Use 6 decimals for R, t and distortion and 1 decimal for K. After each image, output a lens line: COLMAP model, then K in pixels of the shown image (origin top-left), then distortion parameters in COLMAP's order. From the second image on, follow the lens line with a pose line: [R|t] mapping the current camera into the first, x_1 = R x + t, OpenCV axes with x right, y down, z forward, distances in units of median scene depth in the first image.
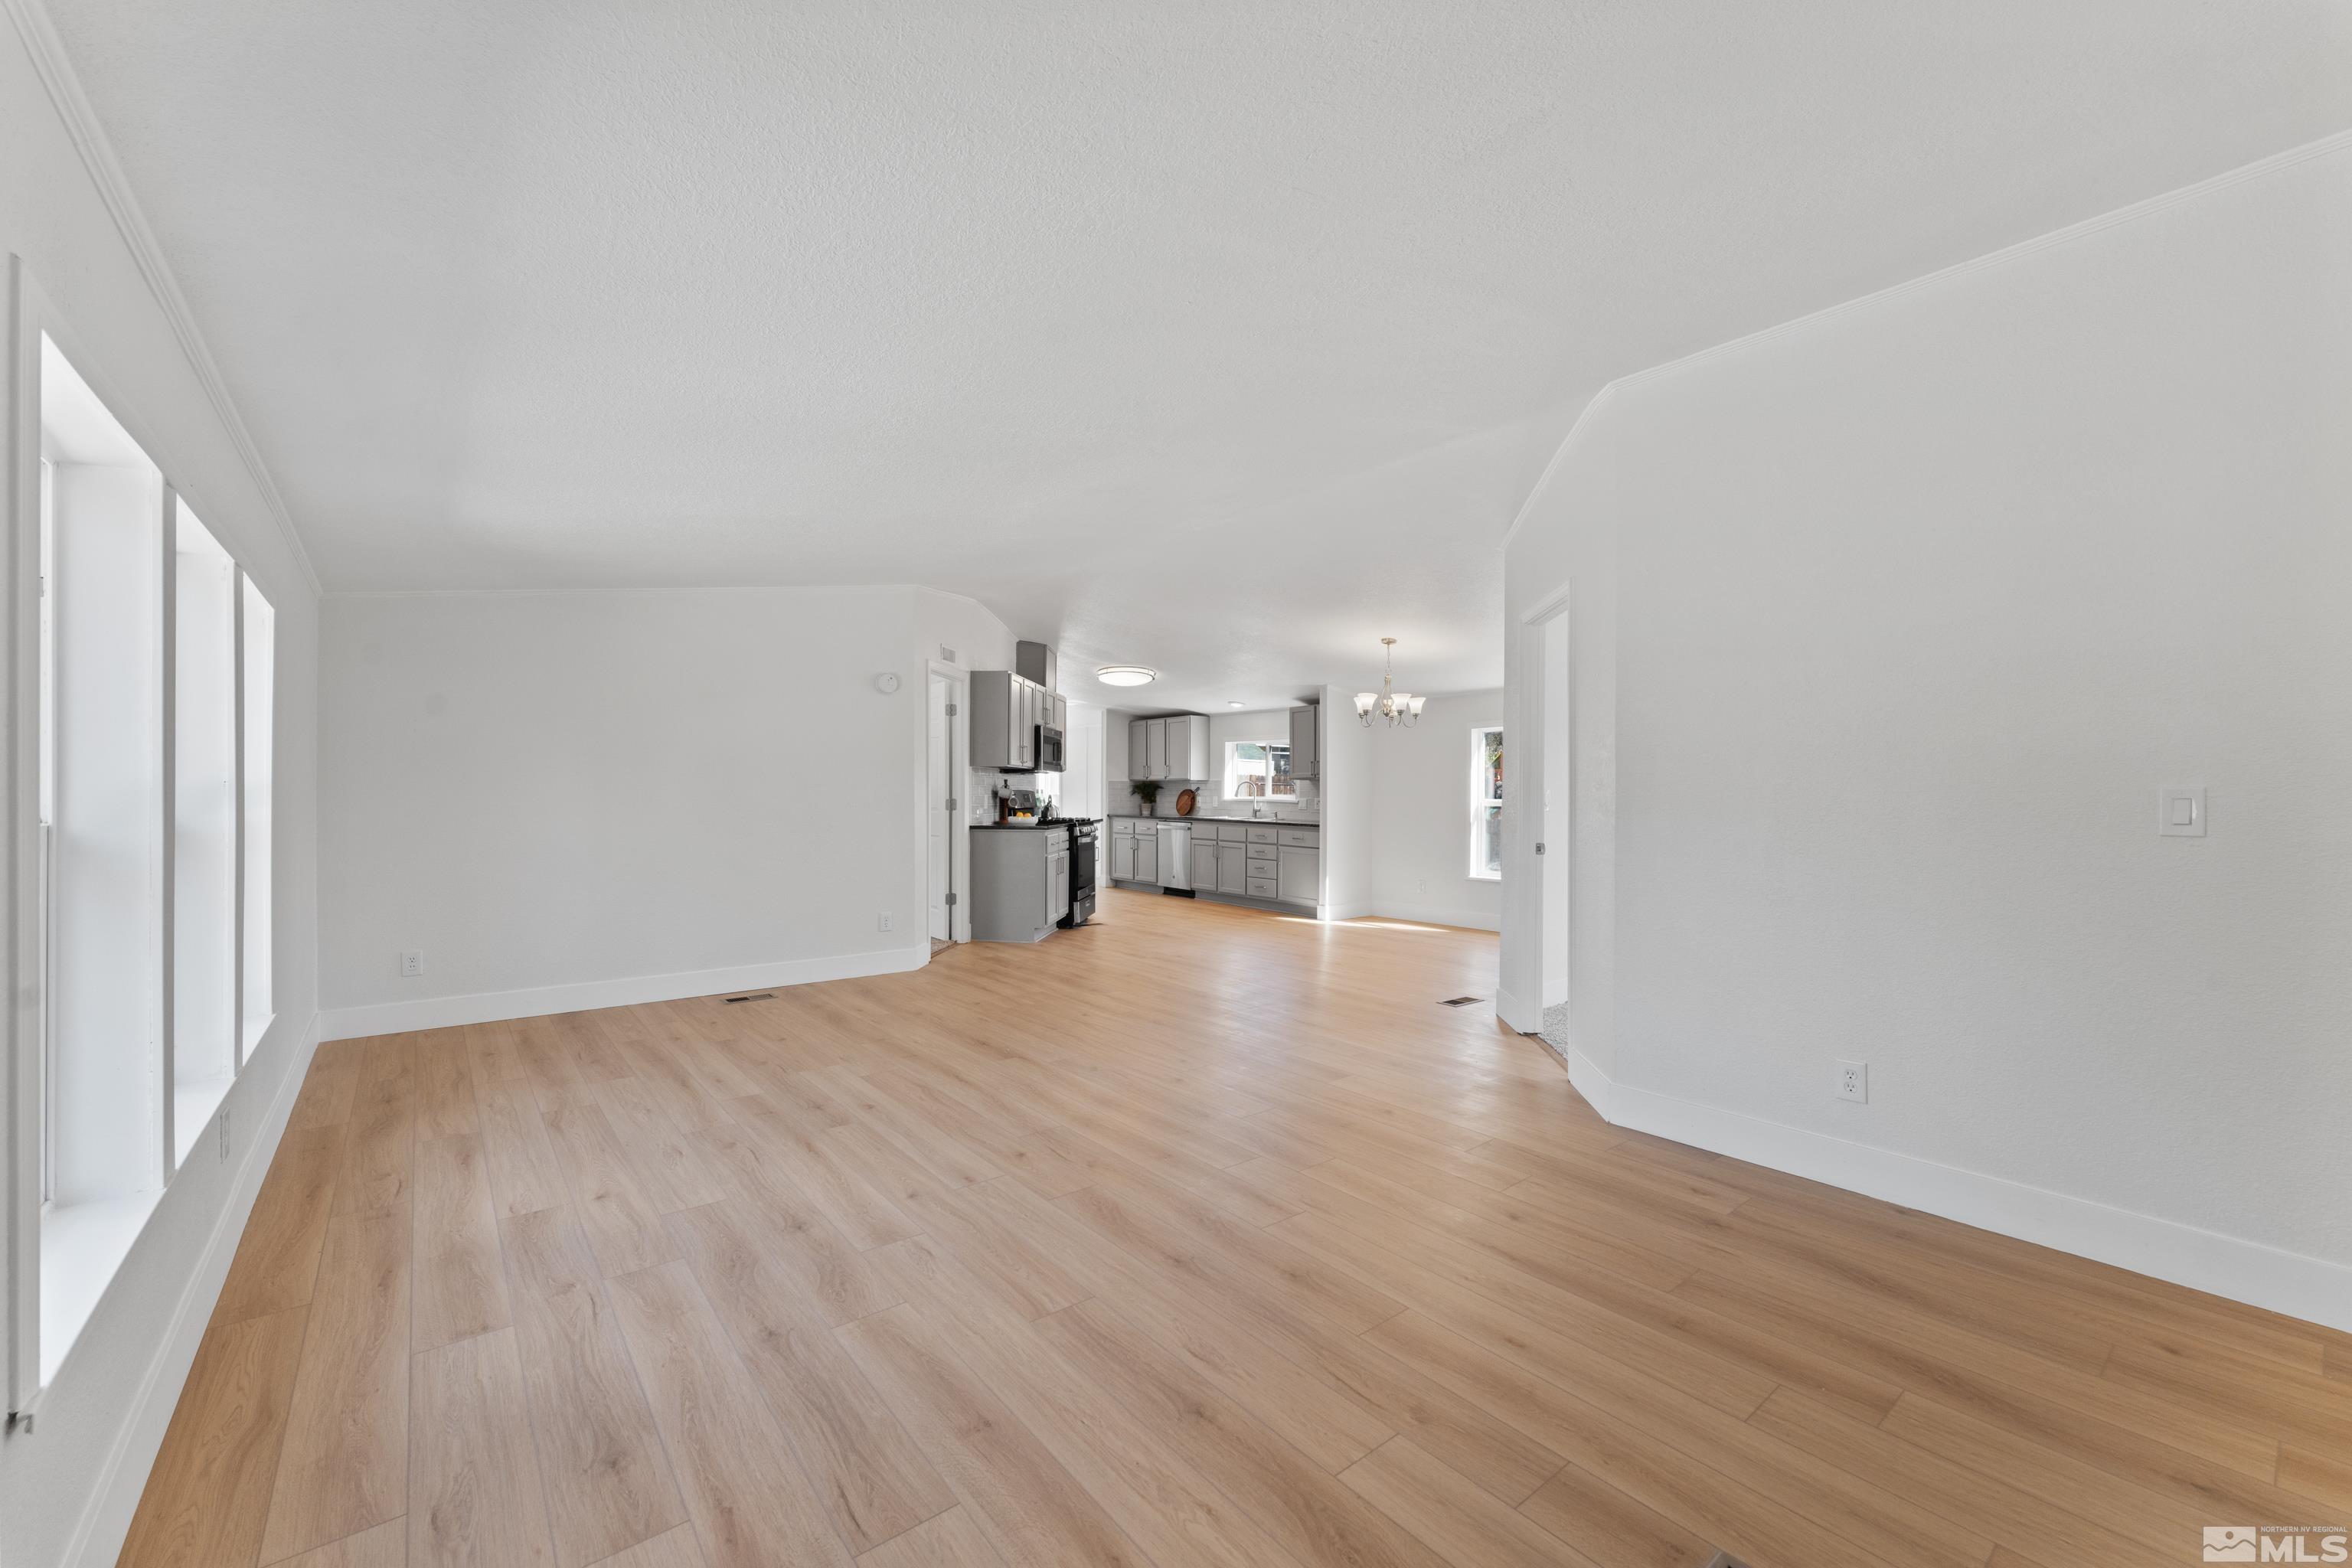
lens RADIAL K [[945.3, 0, 1168.4], [0, 945.3, 766.5], [0, 0, 1]] dist [-0.000064, 0.000079]
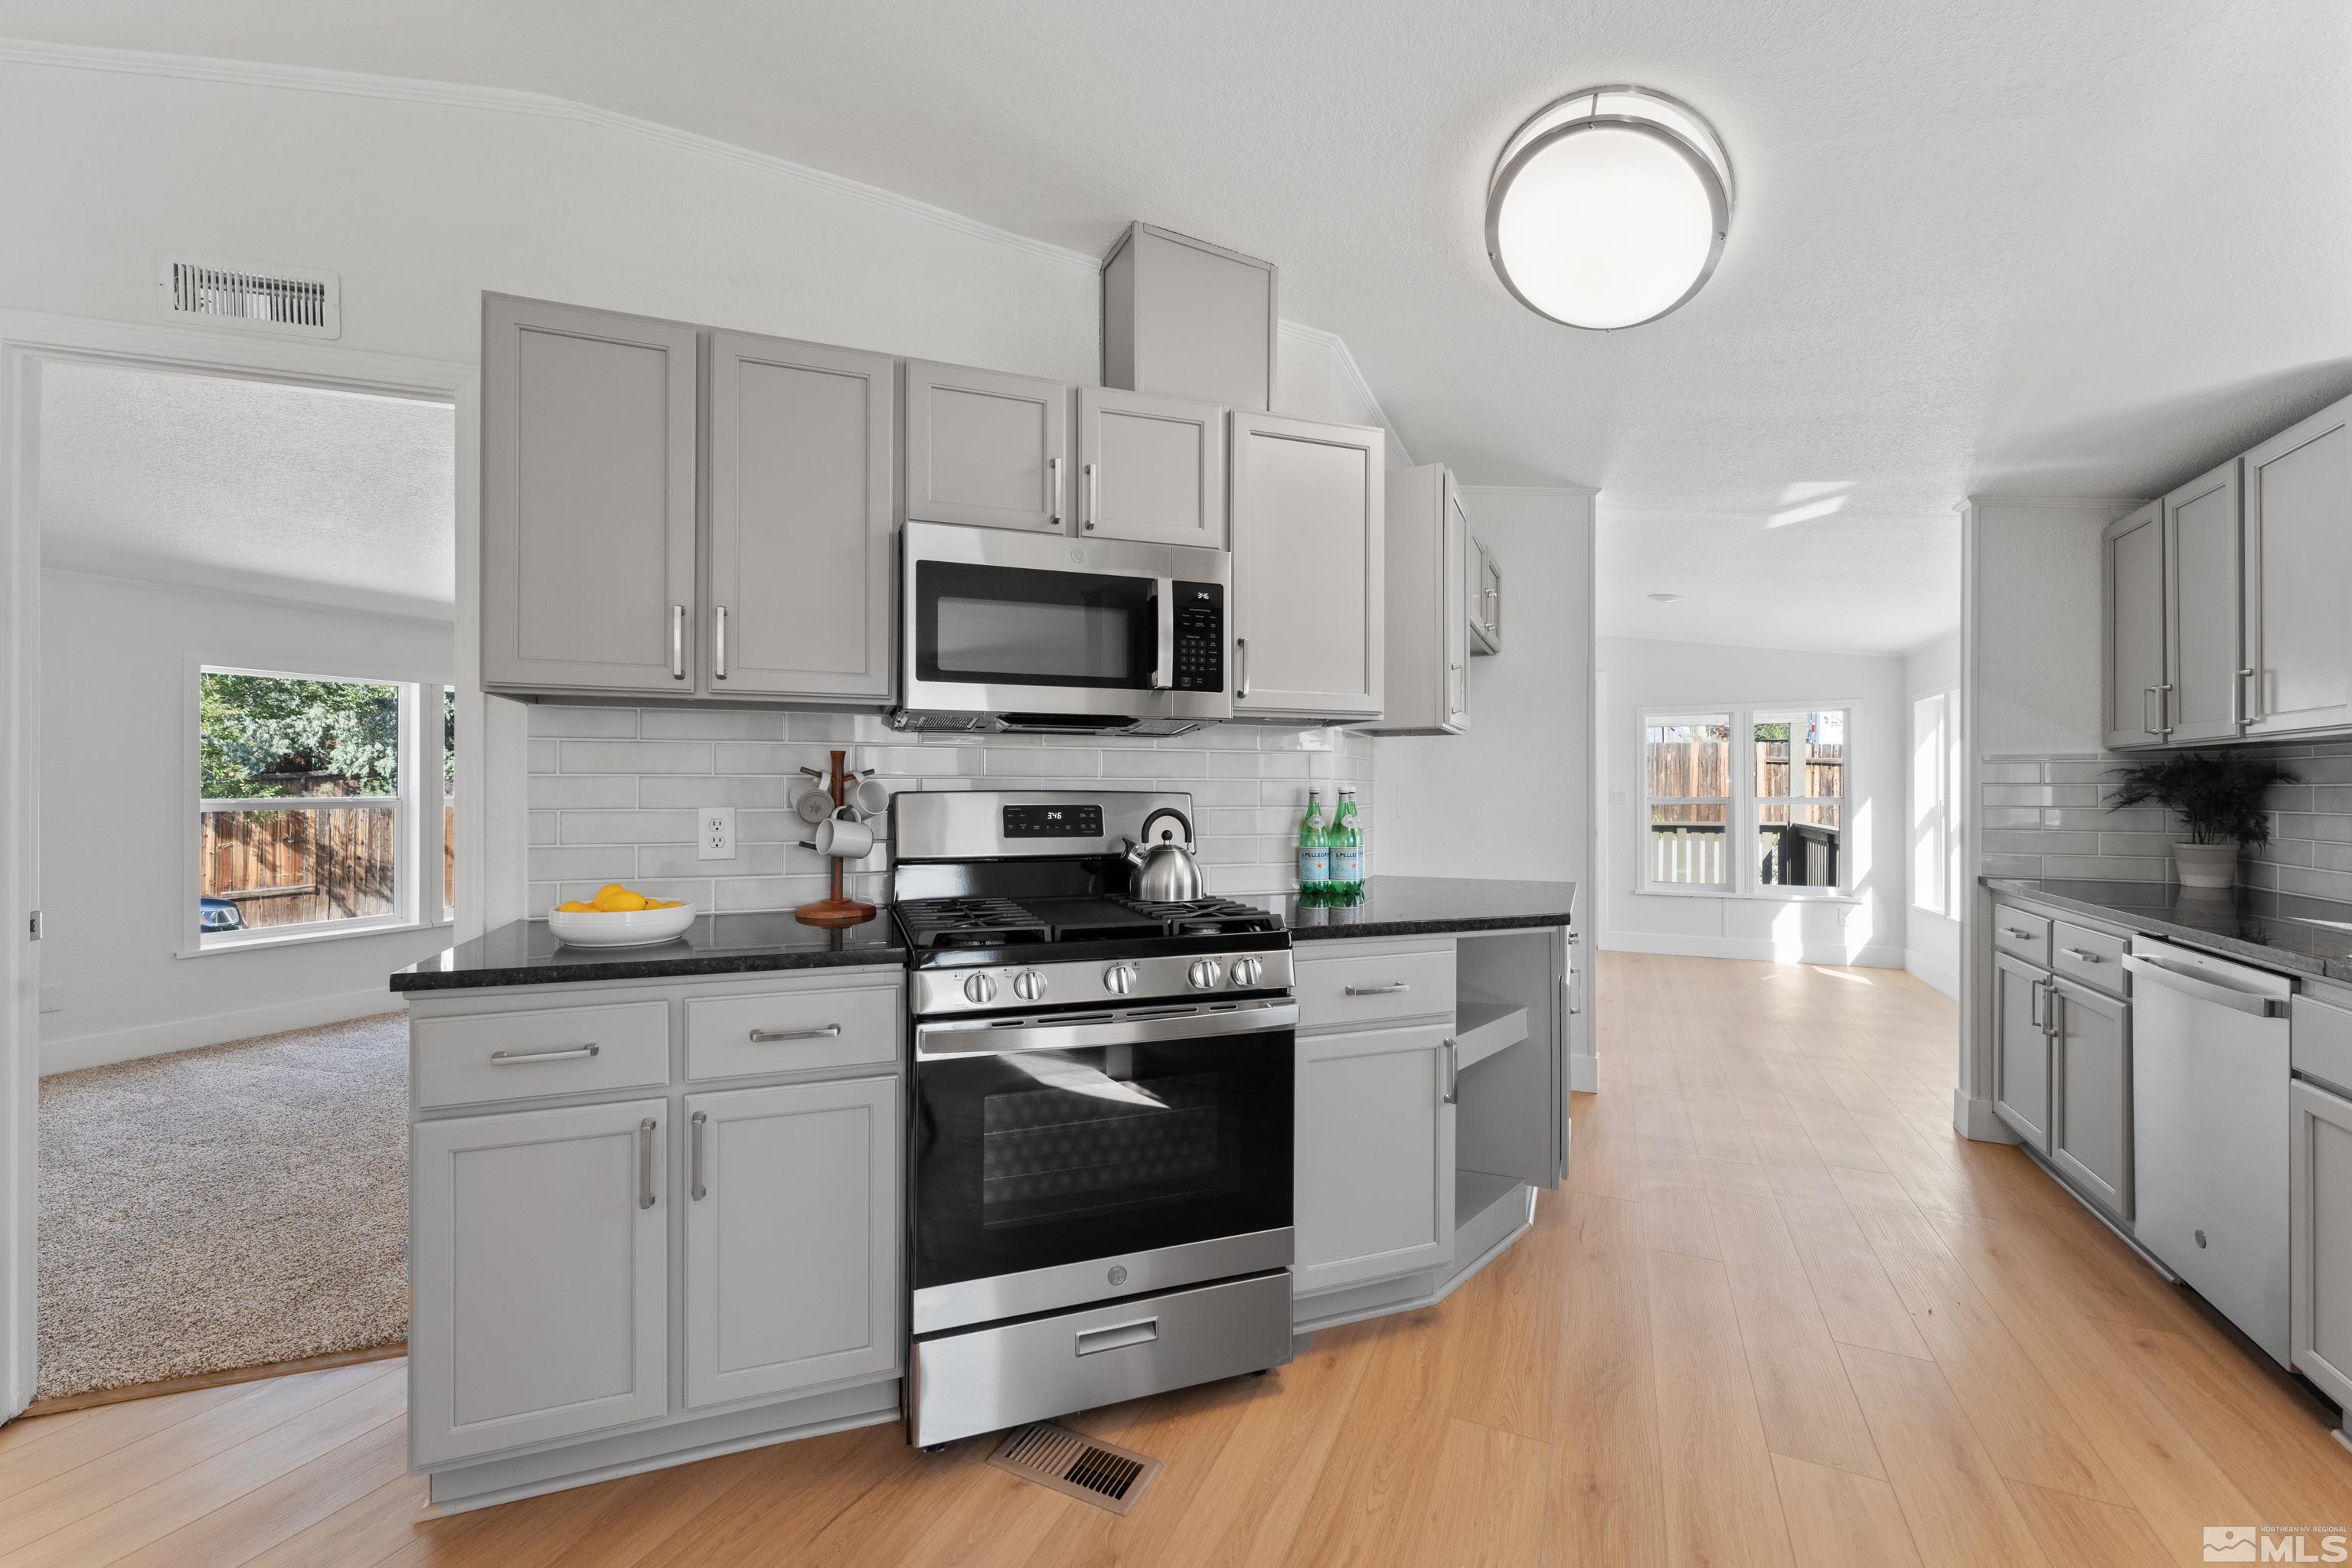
lens RADIAL K [[949.7, 0, 1173.8], [0, 949.7, 792.3], [0, 0, 1]] dist [0.000816, -0.000028]
pose [[0.453947, -0.000936, -0.891028, 0.079975], [0.024781, 0.999626, 0.011575, 0.017766], [0.890684, -0.027336, 0.453800, 0.699132]]
